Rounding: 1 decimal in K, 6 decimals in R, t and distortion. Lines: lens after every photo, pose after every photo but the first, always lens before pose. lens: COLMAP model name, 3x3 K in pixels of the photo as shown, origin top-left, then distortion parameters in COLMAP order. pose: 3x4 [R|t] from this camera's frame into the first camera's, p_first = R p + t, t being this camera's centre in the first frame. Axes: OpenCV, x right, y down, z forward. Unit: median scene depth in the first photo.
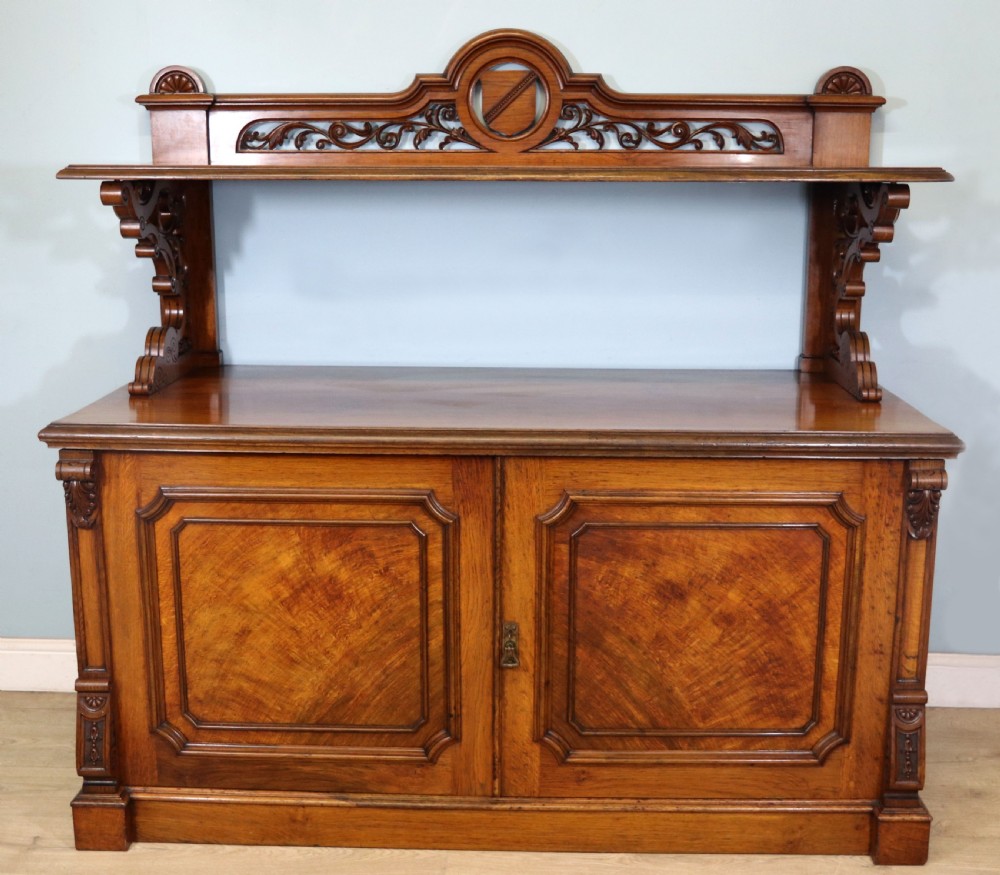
lens RADIAL K [[1328.3, 0, 516.0], [0, 1328.3, 437.6], [0, 0, 1]] dist [-0.101058, 0.154134]
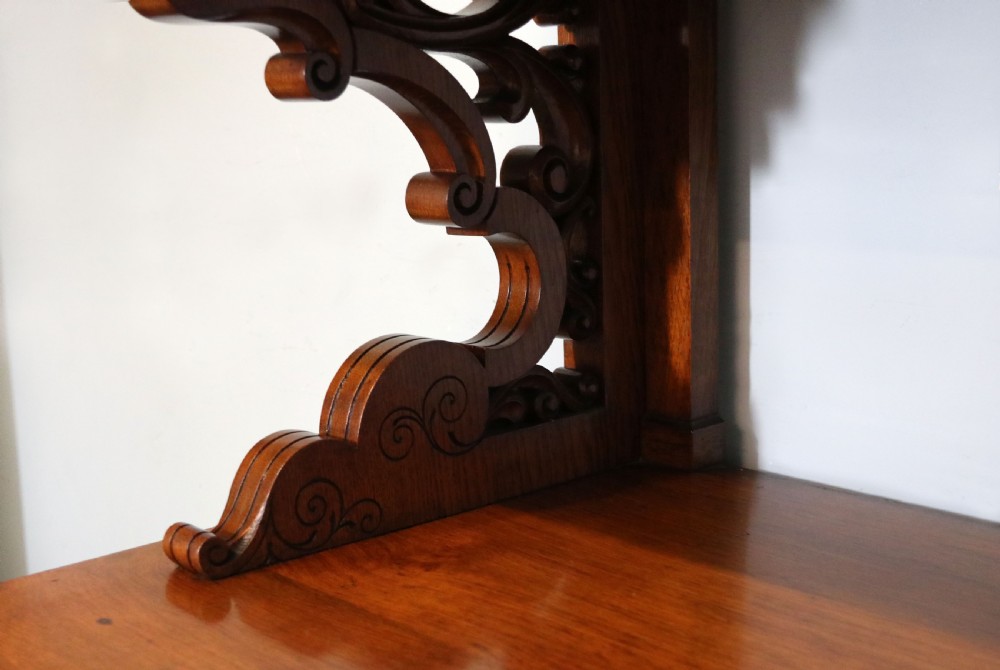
lens RADIAL K [[1376.1, 0, 499.4], [0, 1376.1, 337.2], [0, 0, 1]] dist [-0.000532, -0.009450]
pose [[0.702804, 0.090329, -0.705626, -0.033362], [-0.119277, 0.992826, 0.008294, -0.098261], [0.701313, 0.078336, 0.708536, 0.870489]]
